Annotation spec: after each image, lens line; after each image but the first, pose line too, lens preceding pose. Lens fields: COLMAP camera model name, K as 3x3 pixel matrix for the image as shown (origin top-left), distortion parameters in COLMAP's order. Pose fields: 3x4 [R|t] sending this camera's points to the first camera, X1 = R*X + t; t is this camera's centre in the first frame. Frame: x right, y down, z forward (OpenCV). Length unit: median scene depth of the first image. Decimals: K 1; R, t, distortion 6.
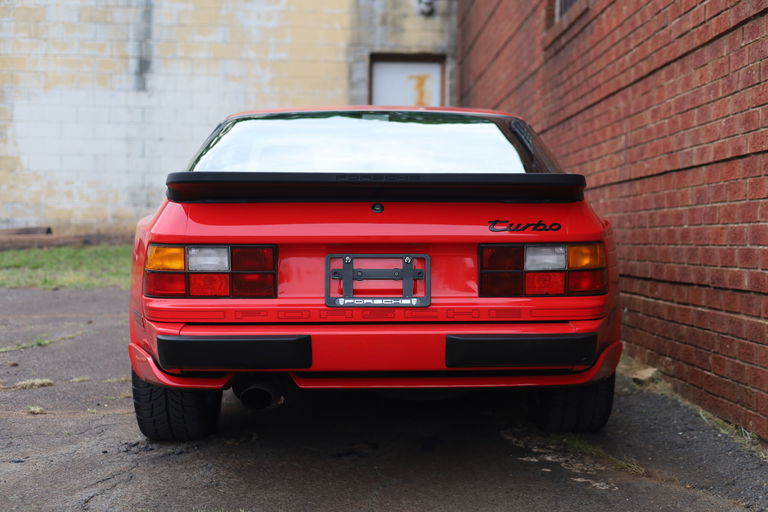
lens RADIAL K [[1105.7, 0, 384.7], [0, 1105.7, 255.9], [0, 0, 1]] dist [0.008190, 0.000000]
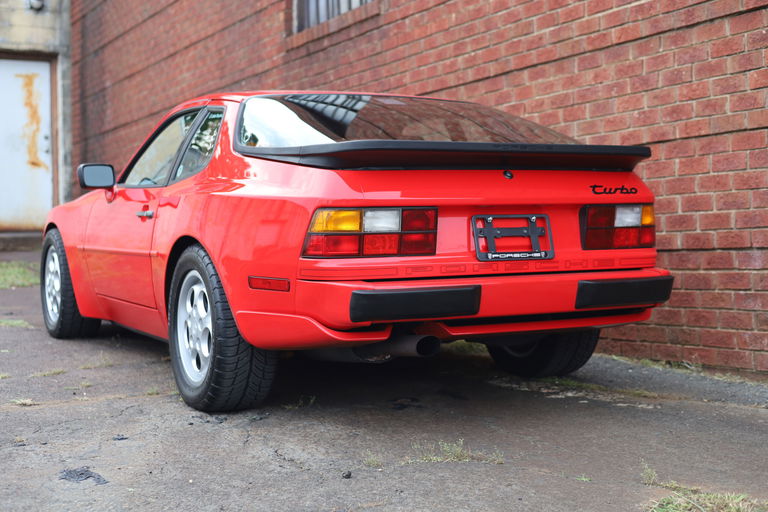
lens RADIAL K [[1105.7, 0, 434.4], [0, 1105.7, 268.1], [0, 0, 1]] dist [0.008190, 0.000000]
pose [[0.903875, -0.033834, 0.426456, -0.567137], [0.032906, 0.999413, 0.009547, 0.040172], [-0.426529, 0.005404, 0.904458, -0.004577]]
